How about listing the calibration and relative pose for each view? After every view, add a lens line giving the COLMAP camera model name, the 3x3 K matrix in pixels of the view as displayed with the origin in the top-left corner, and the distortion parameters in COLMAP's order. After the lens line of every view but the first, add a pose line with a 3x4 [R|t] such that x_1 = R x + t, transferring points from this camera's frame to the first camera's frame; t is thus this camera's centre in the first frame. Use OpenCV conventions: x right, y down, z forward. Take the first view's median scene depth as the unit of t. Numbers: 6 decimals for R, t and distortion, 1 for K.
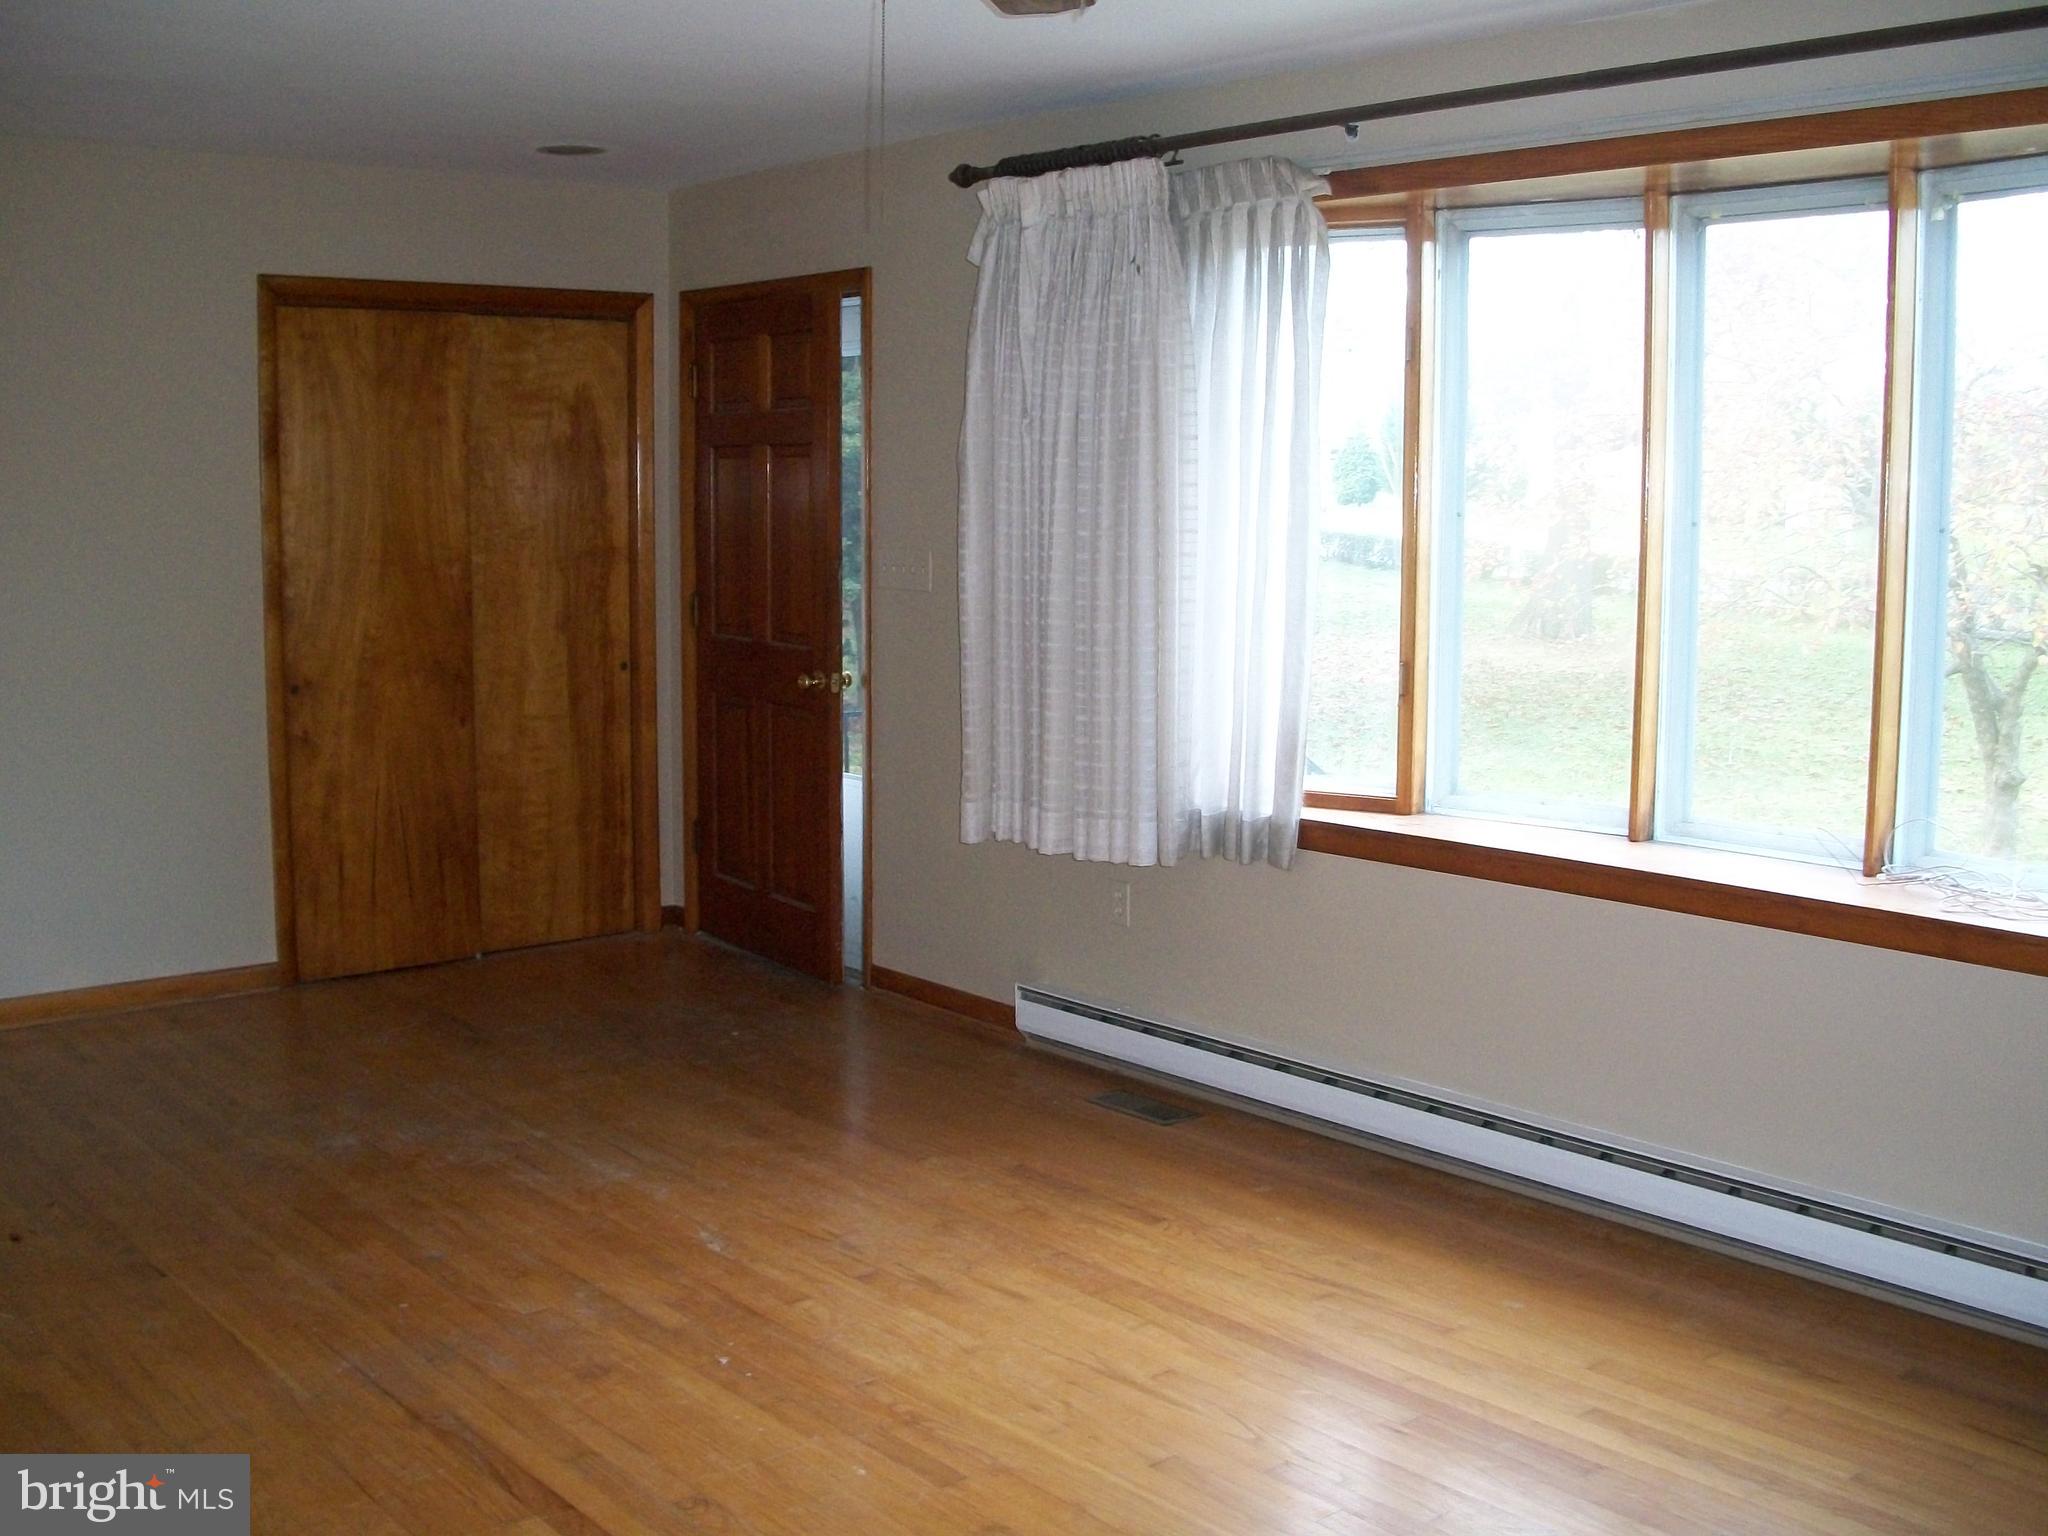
lens RADIAL K [[2150.9, 0, 1065.2], [0, 2150.9, 741.5], [0, 0, 1]] dist [-0.220510, 0.201422]
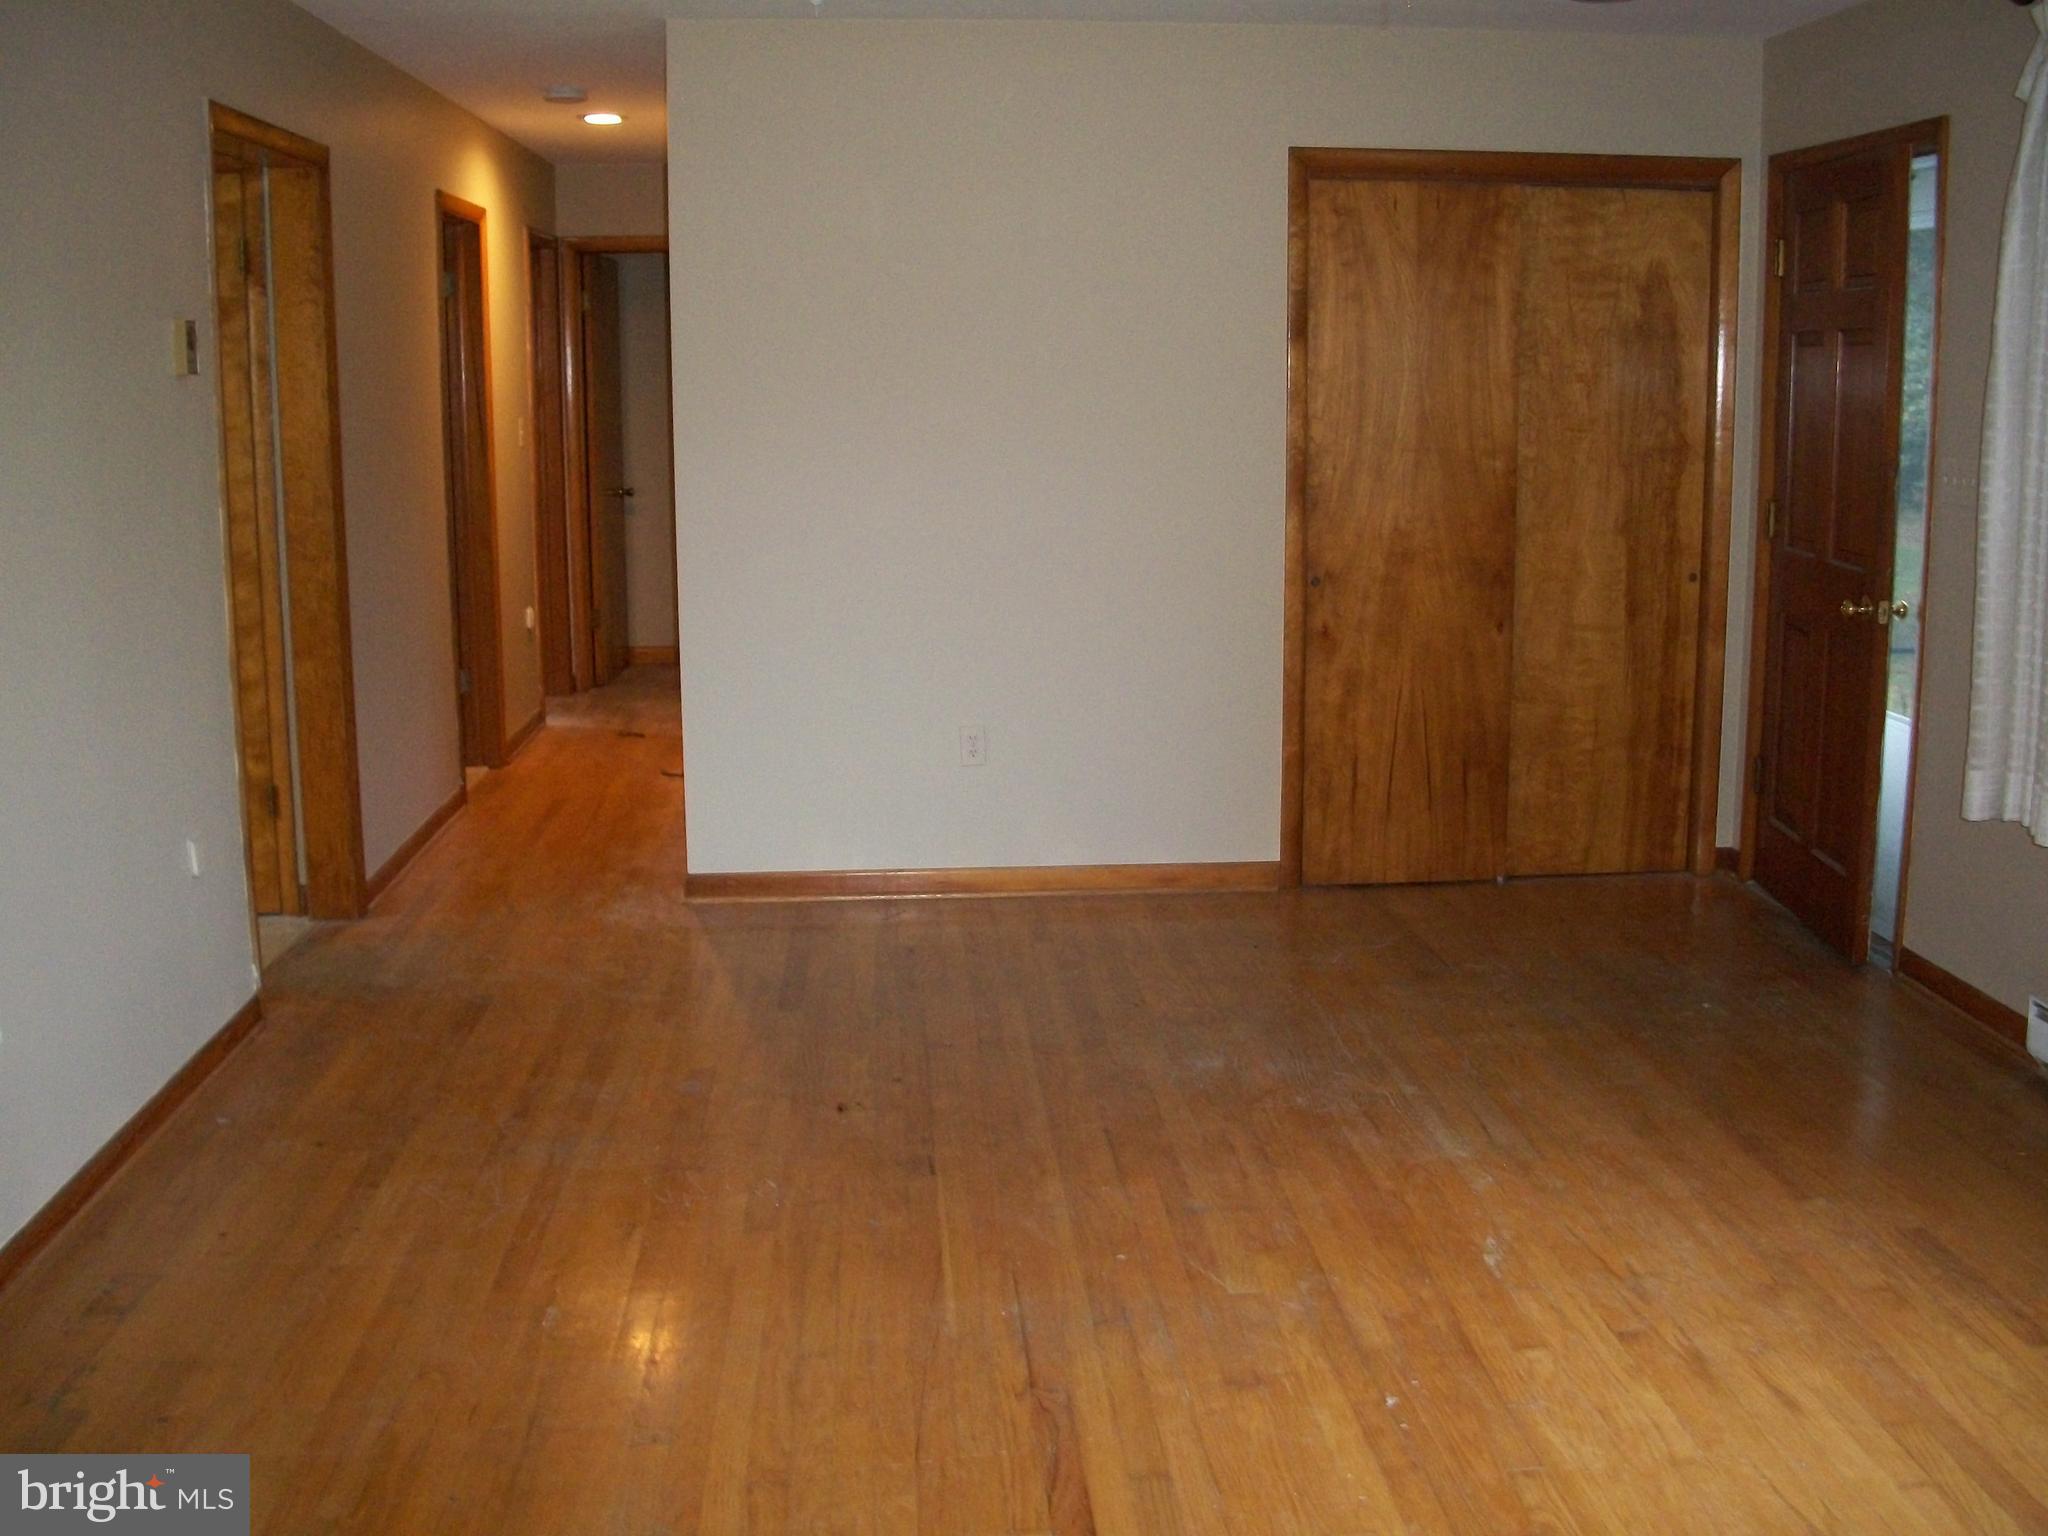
lens RADIAL K [[2150.9, 0, 1065.2], [0, 2150.9, 741.5], [0, 0, 1]] dist [-0.220510, 0.201422]
pose [[0.805789, 0.094724, -0.584578, 0.116812], [-0.065406, 0.995321, 0.071124, -0.013762], [0.588580, -0.019076, 0.808214, 0.137356]]
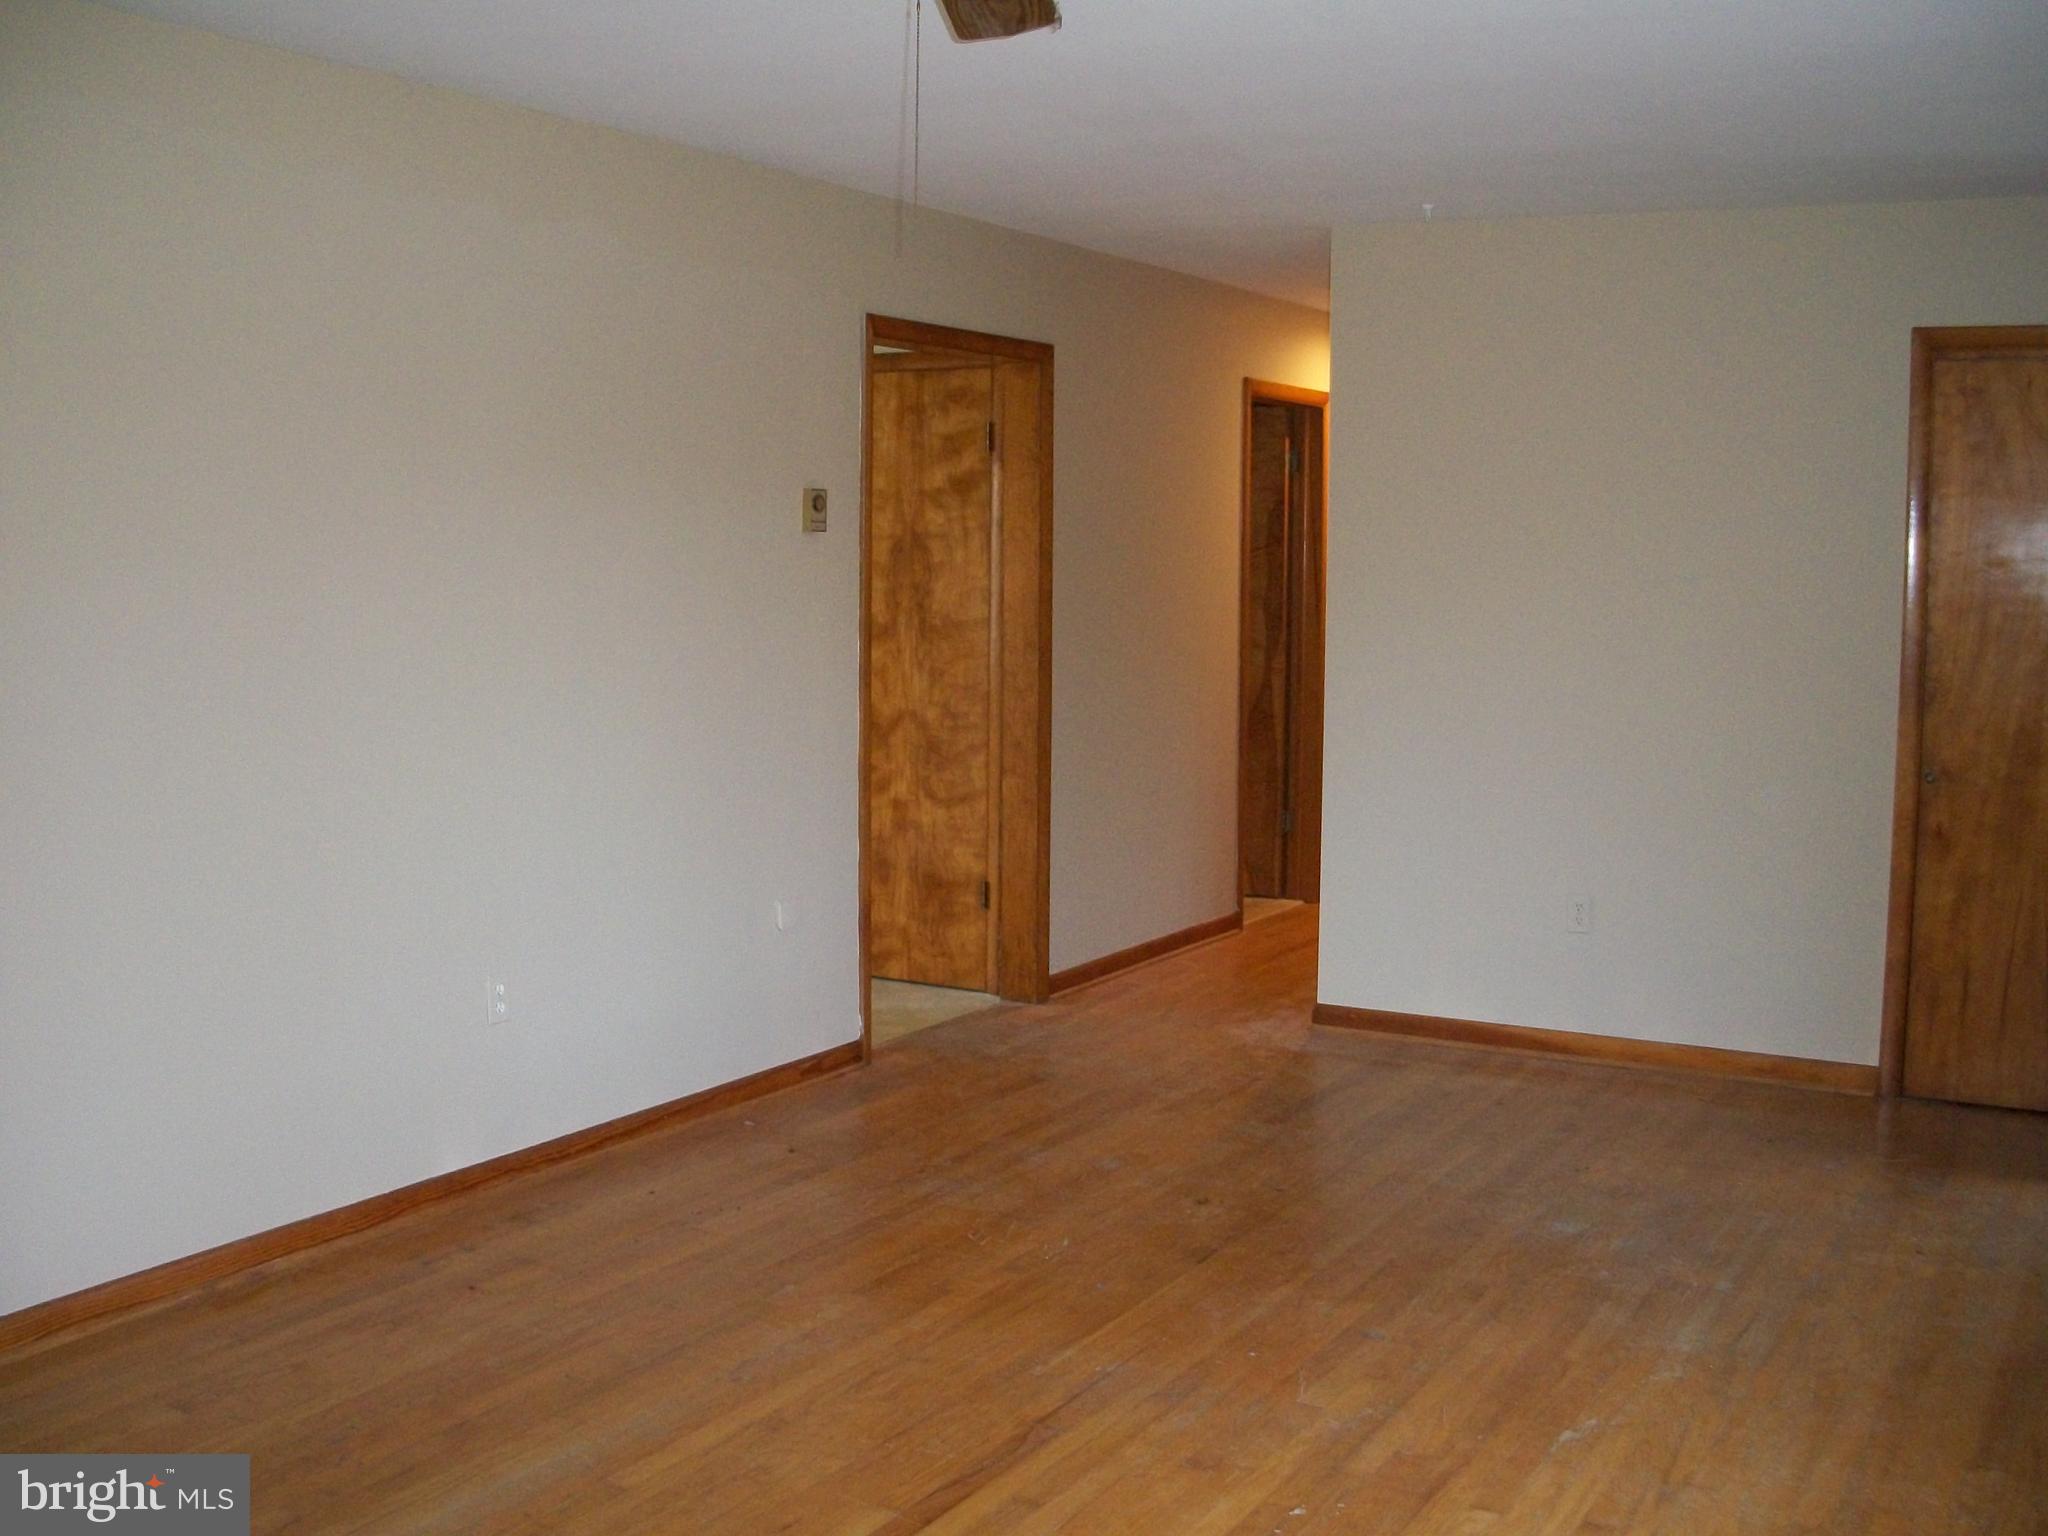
lens RADIAL K [[2150.9, 0, 1065.2], [0, 2150.9, 741.5], [0, 0, 1]] dist [-0.220510, 0.201422]
pose [[0.334542, 0.086099, -0.938439, 0.351323], [-0.126141, 0.990948, 0.045949, -0.034034], [0.933900, 0.103004, 0.342374, 0.326637]]
